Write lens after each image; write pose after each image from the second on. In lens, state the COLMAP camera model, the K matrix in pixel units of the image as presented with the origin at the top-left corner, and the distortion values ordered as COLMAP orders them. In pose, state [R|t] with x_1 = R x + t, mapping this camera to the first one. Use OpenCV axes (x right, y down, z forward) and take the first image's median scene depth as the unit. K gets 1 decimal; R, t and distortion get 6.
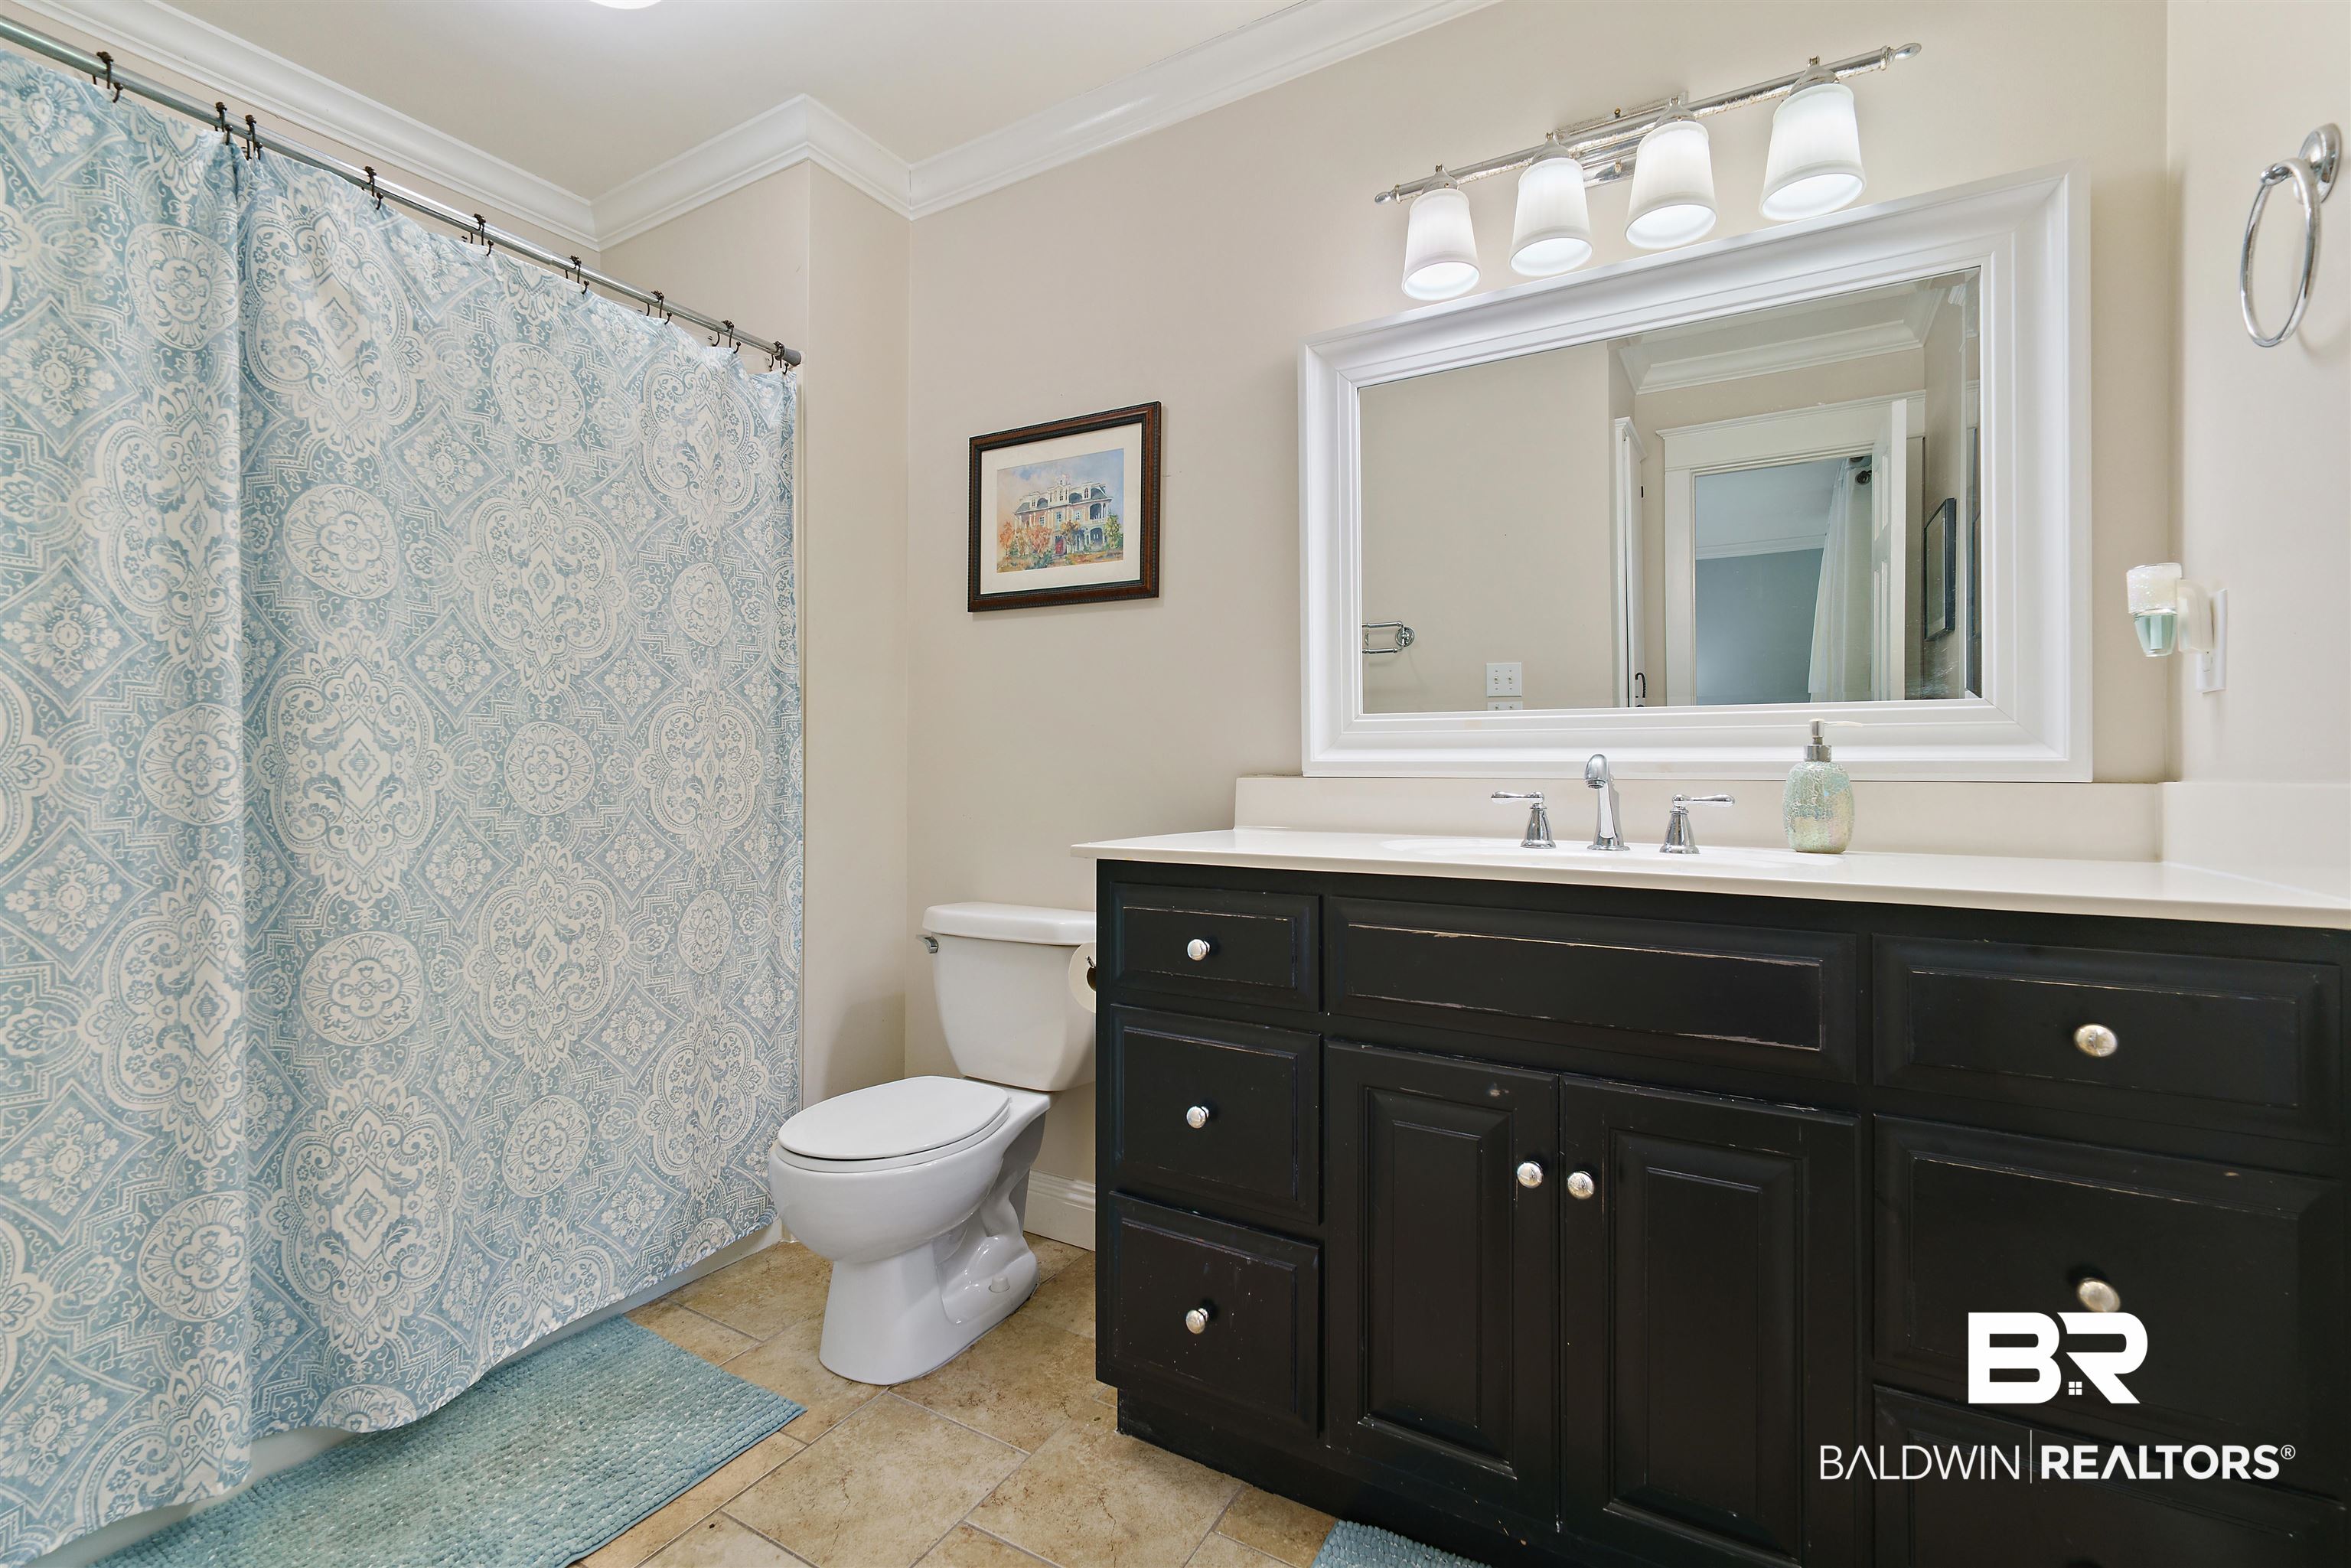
lens RADIAL K [[1011.3, 0, 1177.9], [0, 1011.3, 775.2], [0, 0, 1]] dist [-0.004326, 0.002424]
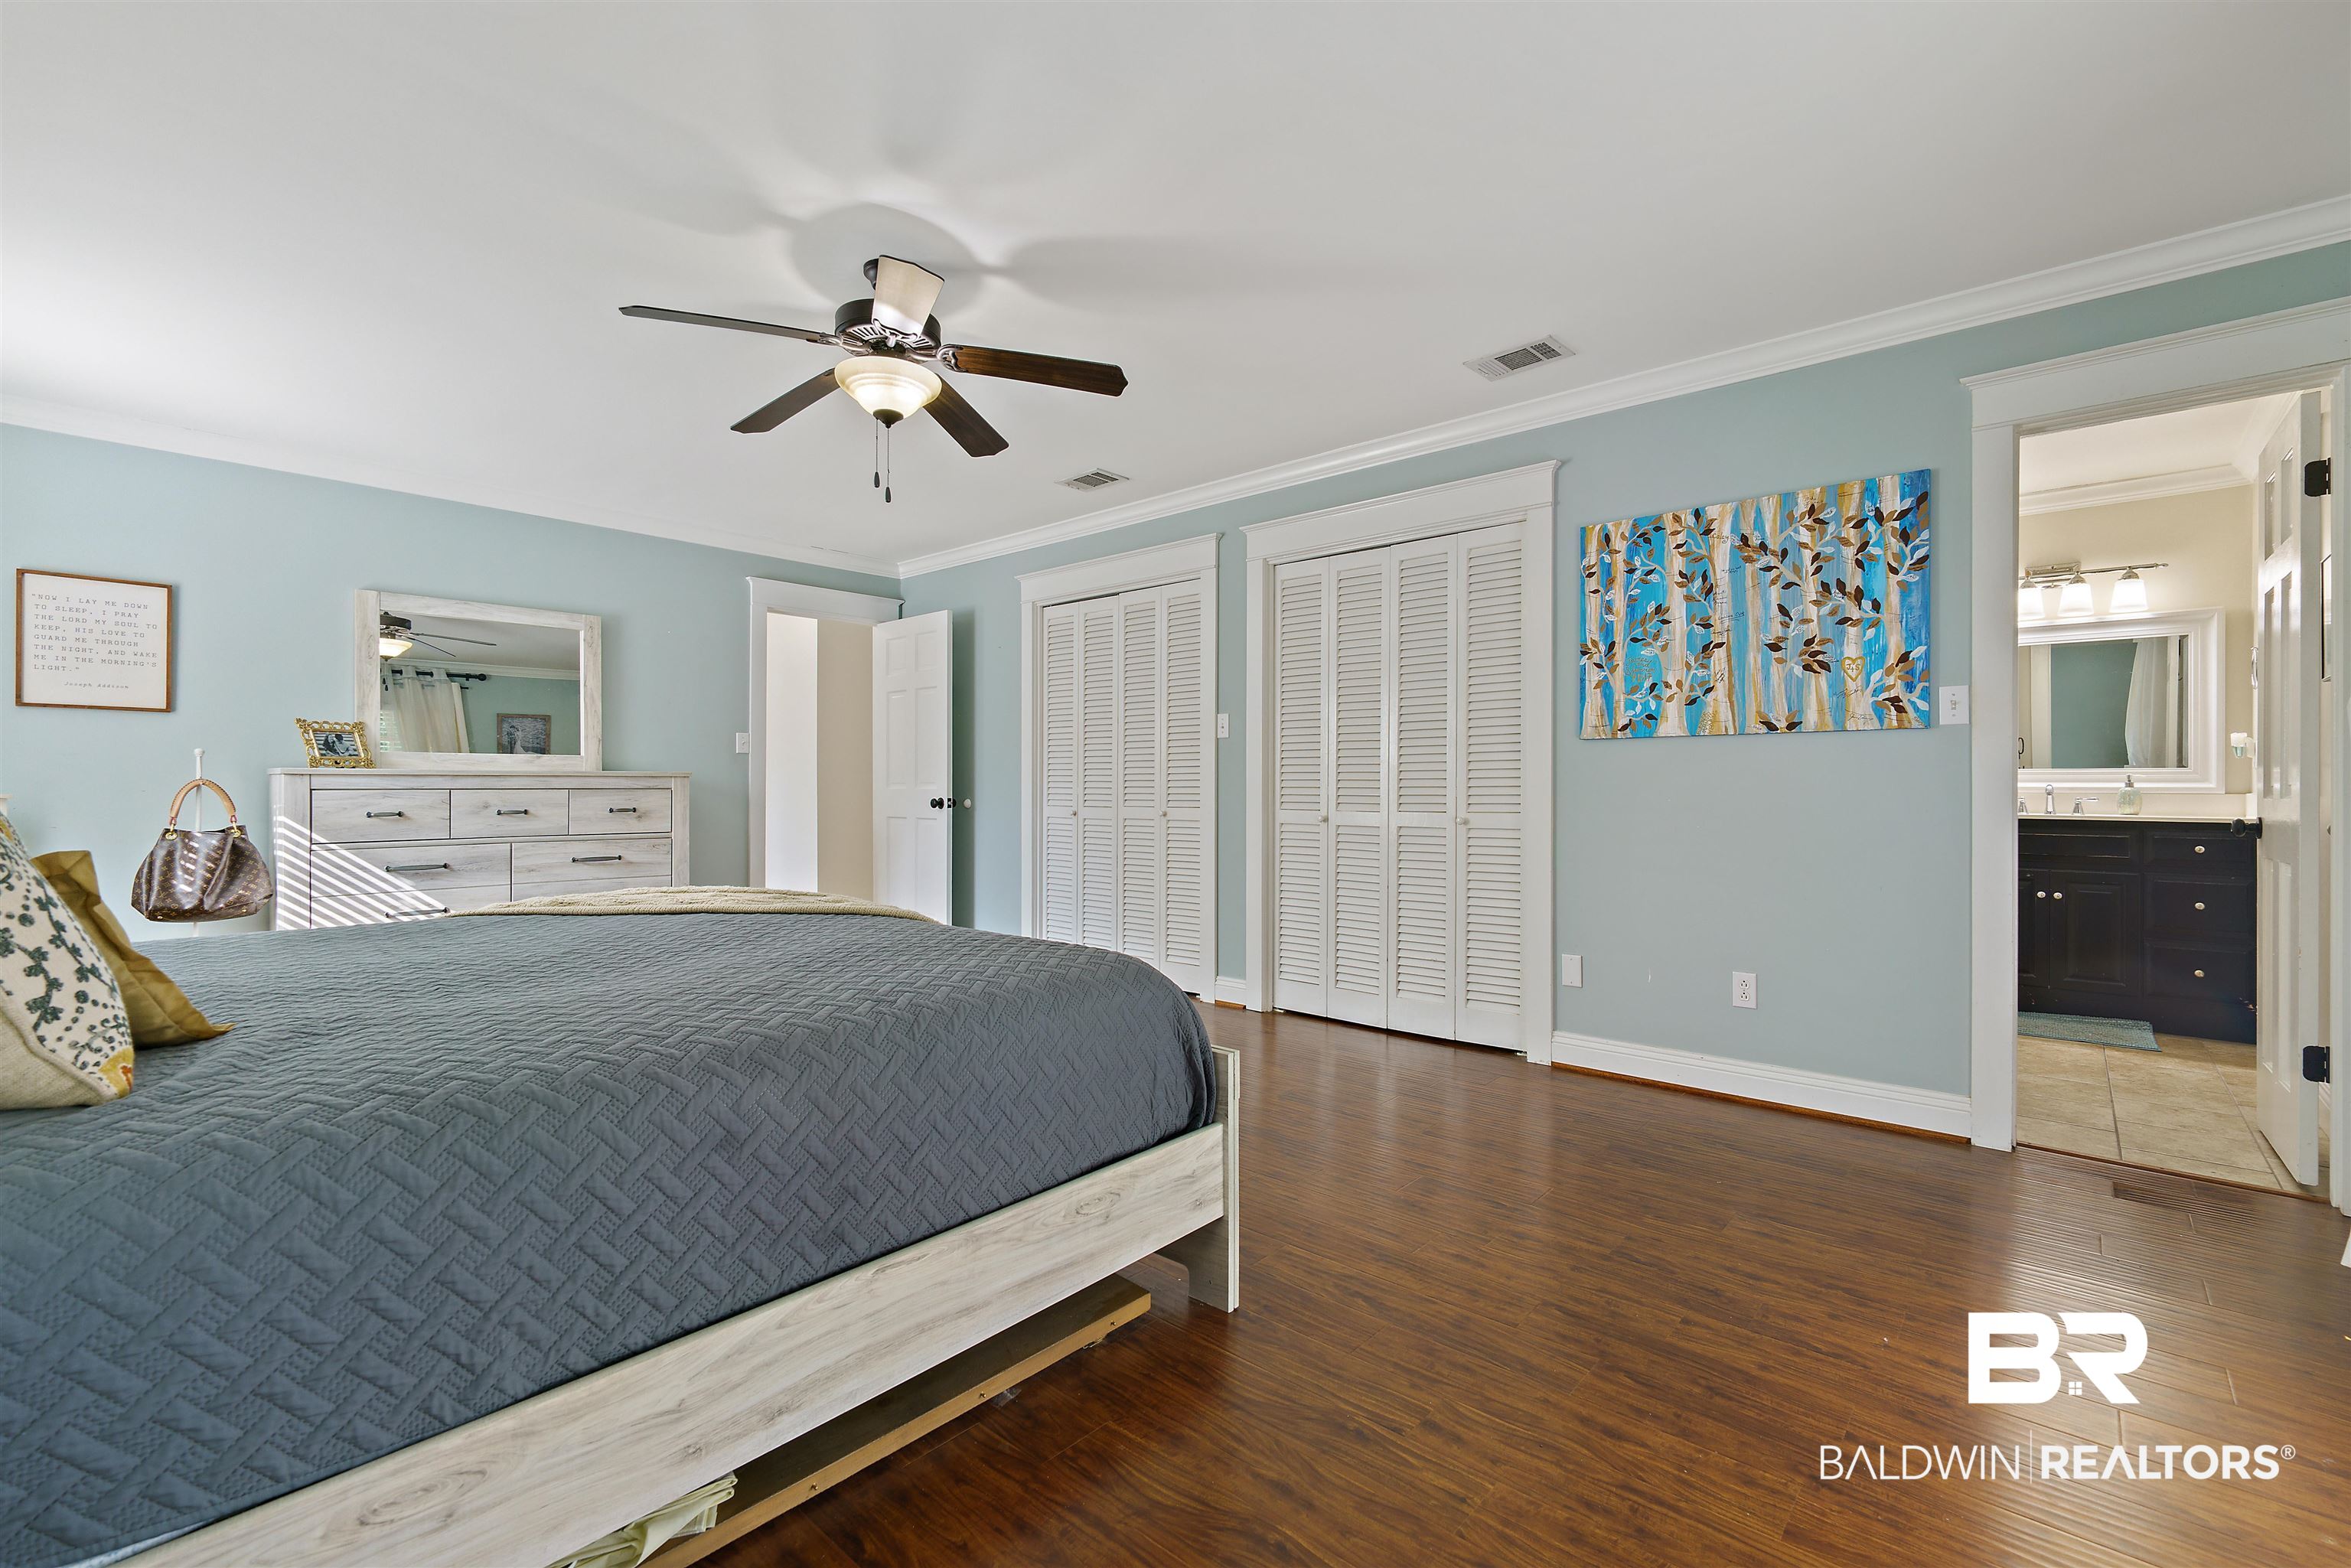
lens RADIAL K [[1011.3, 0, 1176.6], [0, 1011.3, 784.7], [0, 0, 1]] dist [-0.004326, 0.002424]
pose [[0.980698, 0.004598, -0.195473, -1.847463], [-0.005131, 0.999984, -0.002220, 0.002865], [0.195459, 0.003180, 0.980707, -2.958210]]
